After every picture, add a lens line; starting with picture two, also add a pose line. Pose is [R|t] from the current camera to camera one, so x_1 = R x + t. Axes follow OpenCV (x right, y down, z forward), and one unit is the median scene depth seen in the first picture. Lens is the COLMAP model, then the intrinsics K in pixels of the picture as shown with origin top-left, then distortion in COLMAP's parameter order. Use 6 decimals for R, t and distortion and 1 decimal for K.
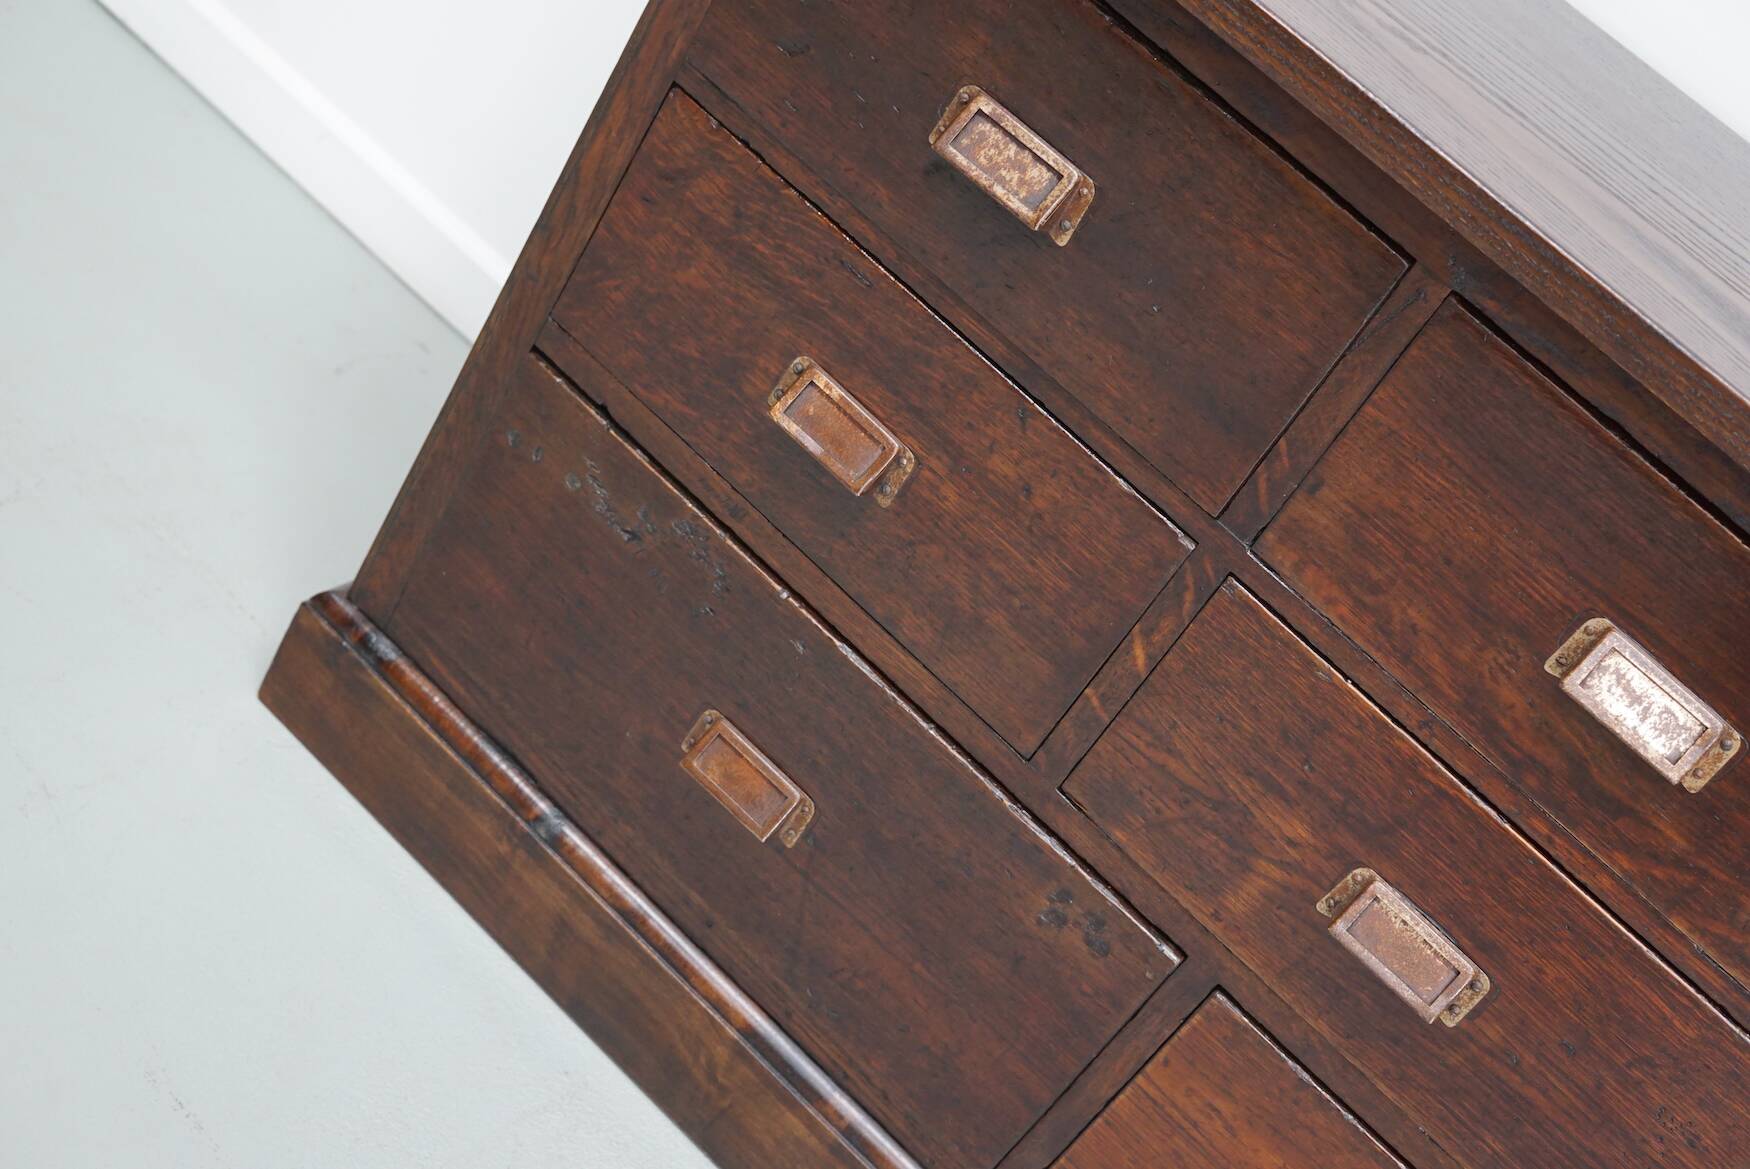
lens RADIAL K [[2262.7, 0, 884.6], [0, 2262.7, 586.8], [0, 0, 1]] dist [-0.092764, 0.000000]
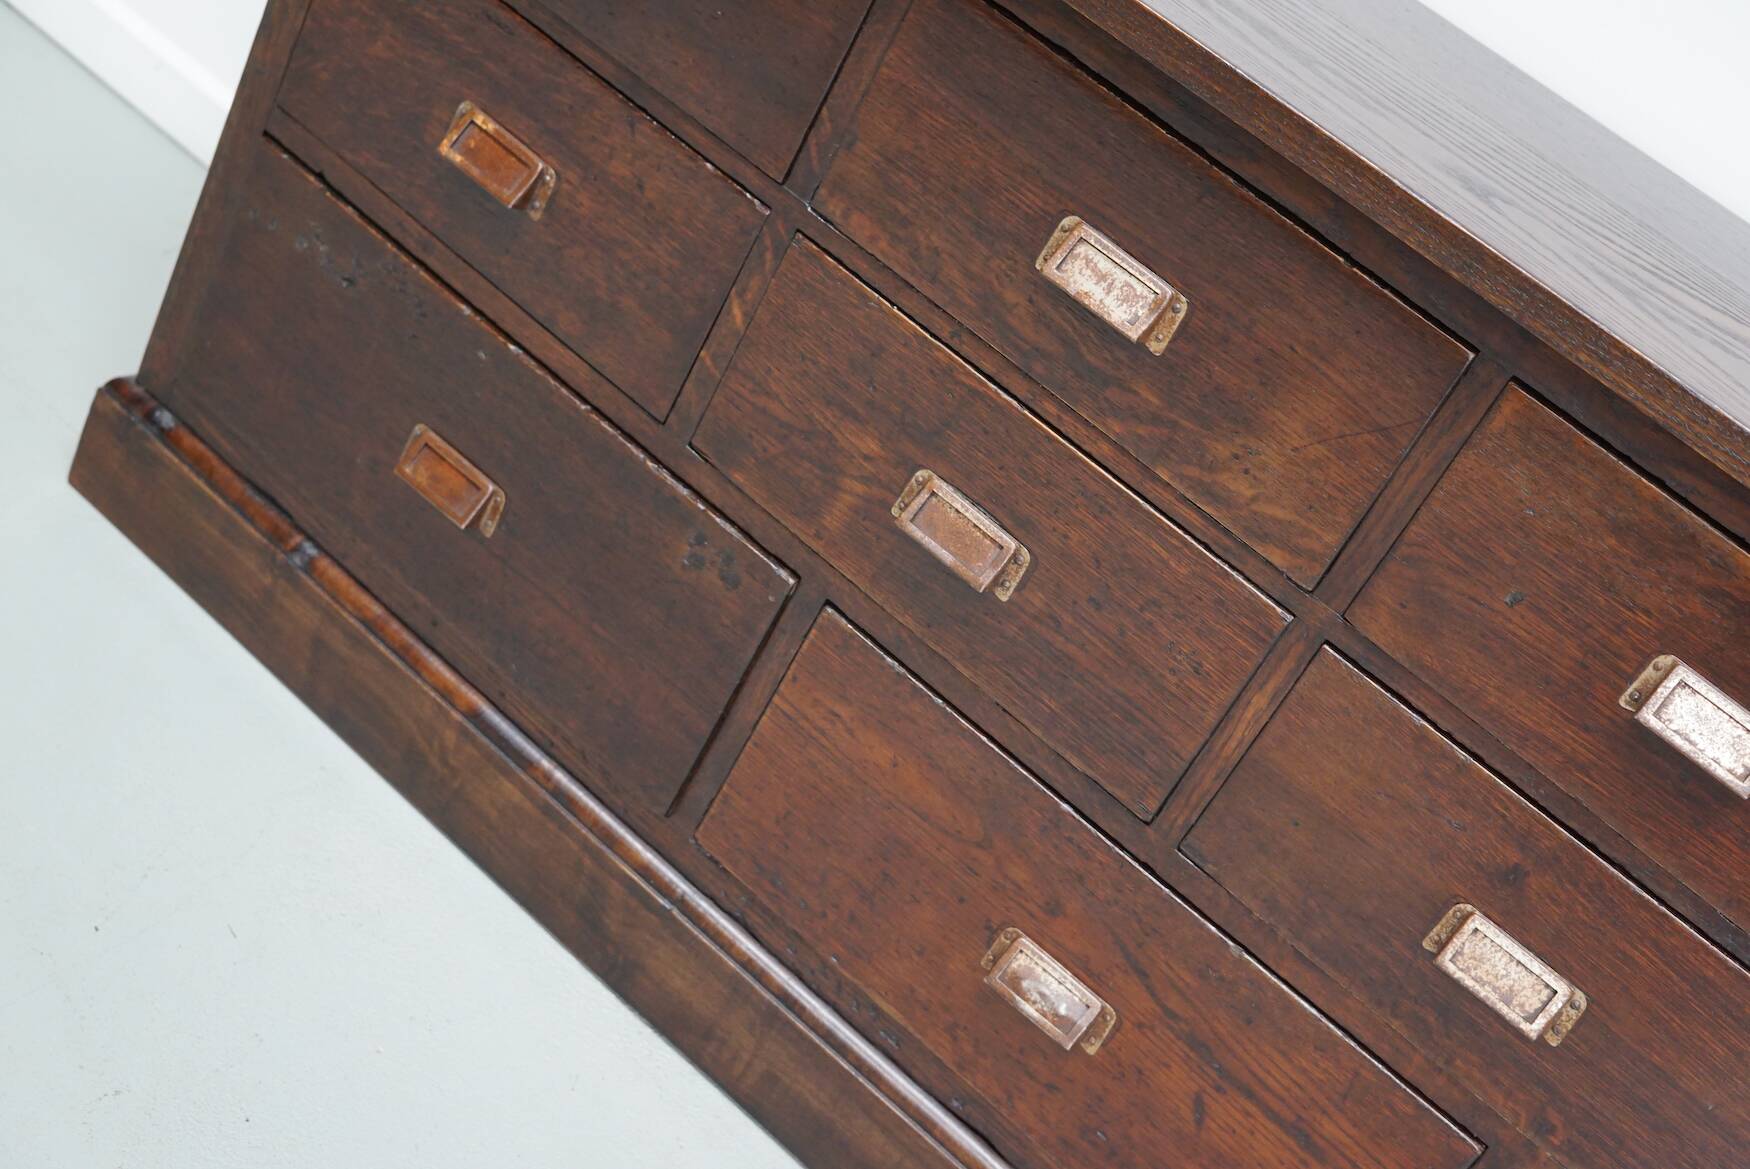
lens RADIAL K [[2262.7, 0, 875.4], [0, 2262.7, 581.8], [0, 0, 1]] dist [-0.092764, 0.000000]
pose [[0.998788, -0.046620, -0.015806, 0.197326], [0.045408, 0.996519, -0.069908, 0.257559], [0.019010, 0.069105, 0.997428, -0.181942]]
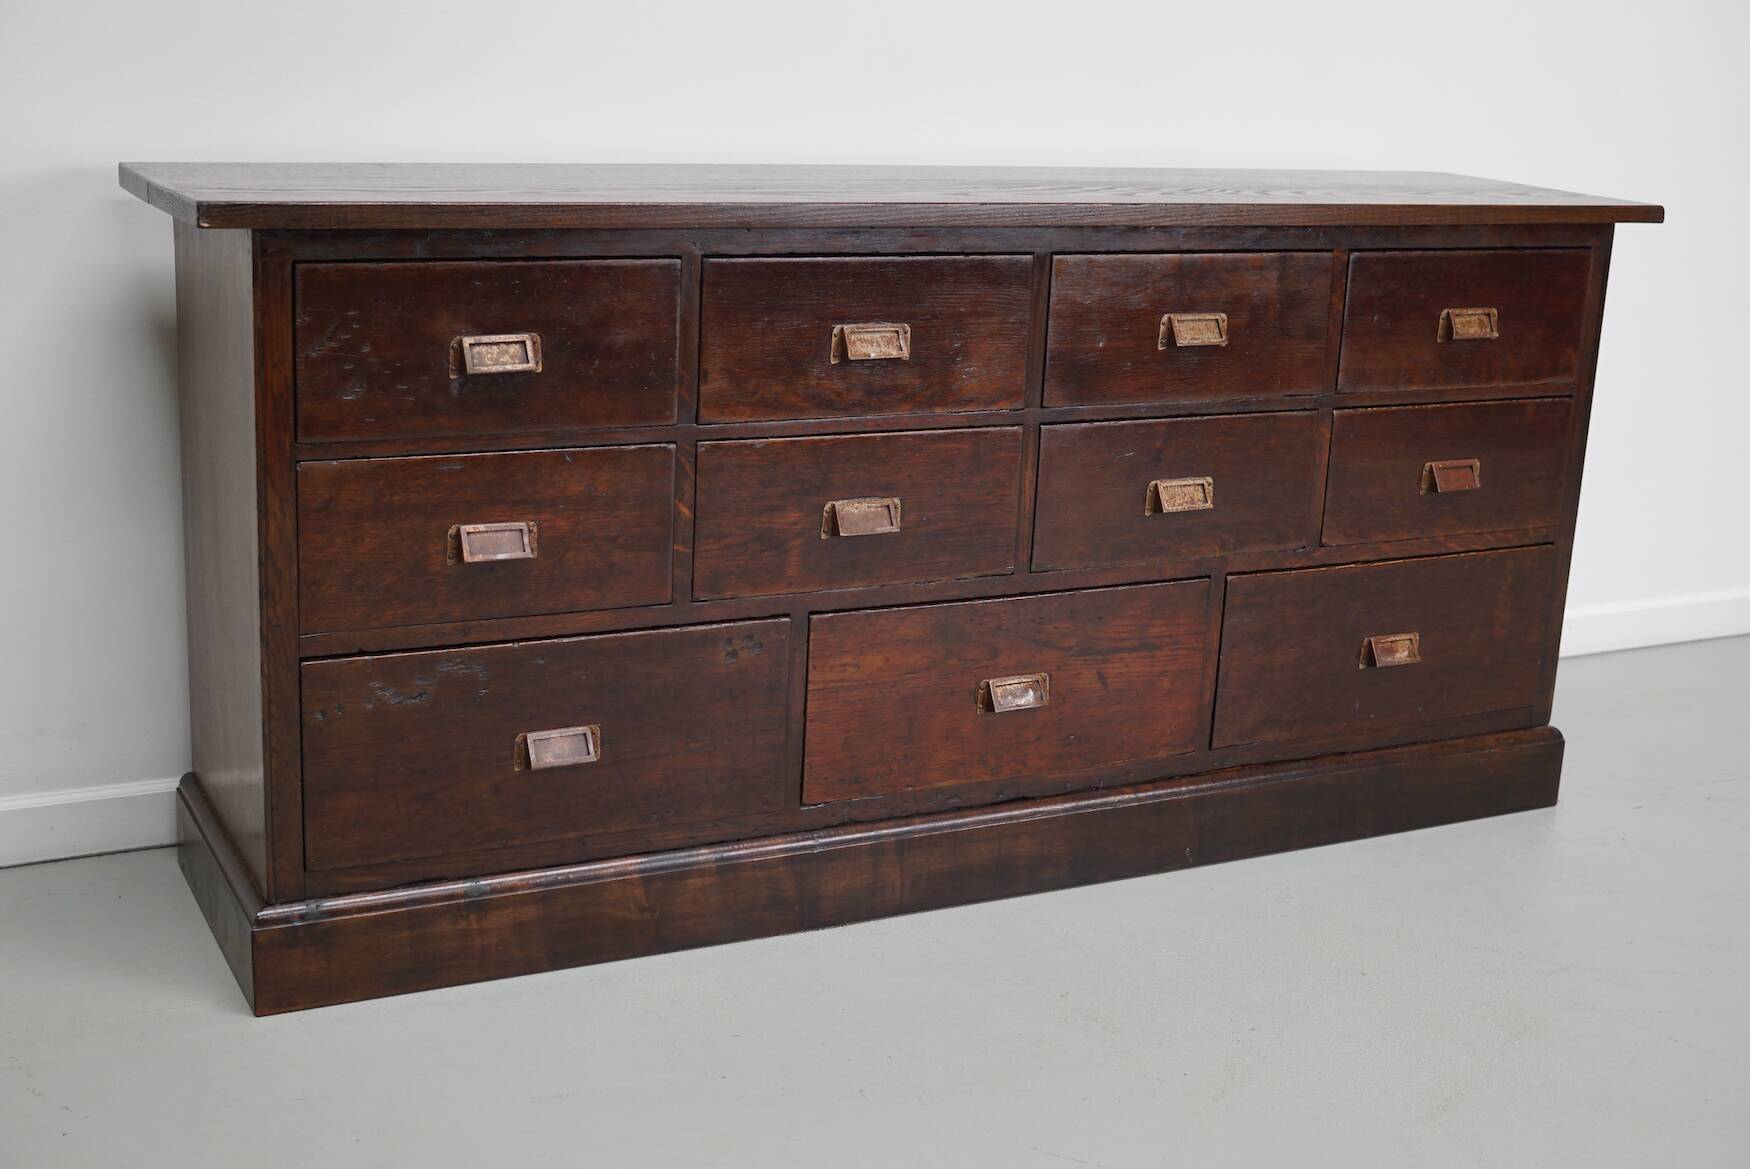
lens RADIAL K [[2262.7, 0, 869.1], [0, 2262.7, 593.5], [0, 0, 1]] dist [-0.092764, 0.000000]
pose [[0.429441, -0.646748, 0.630315, -1.082751], [0.682036, 0.689748, 0.243052, -0.283226], [-0.591952, 0.325521, 0.737312, -0.496319]]
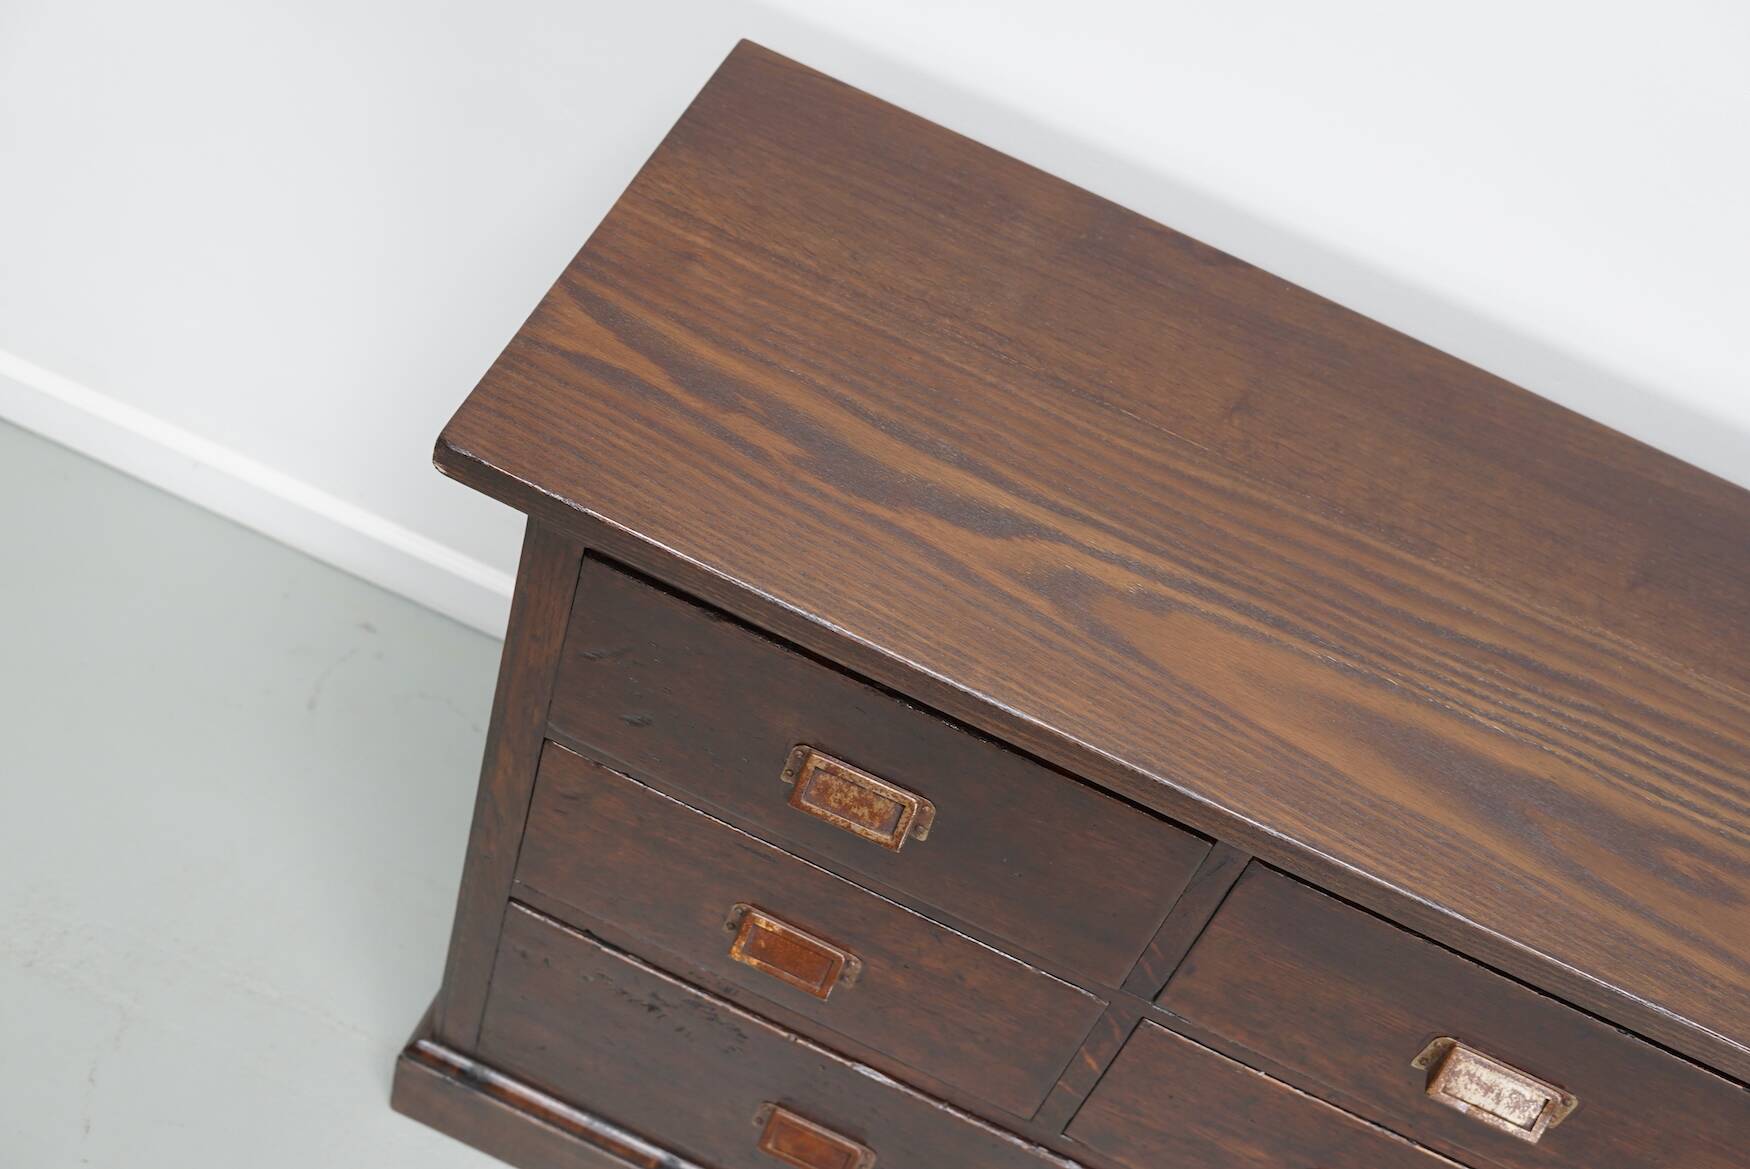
lens RADIAL K [[2262.7, 0, 876.6], [0, 2262.7, 589.1], [0, 0, 1]] dist [-0.092764, 0.000000]
pose [[0.939826, -0.335194, -0.066120, 0.168806], [0.338862, 0.889837, 0.305555, -0.602275], [-0.043584, -0.309574, 0.949876, -0.063260]]
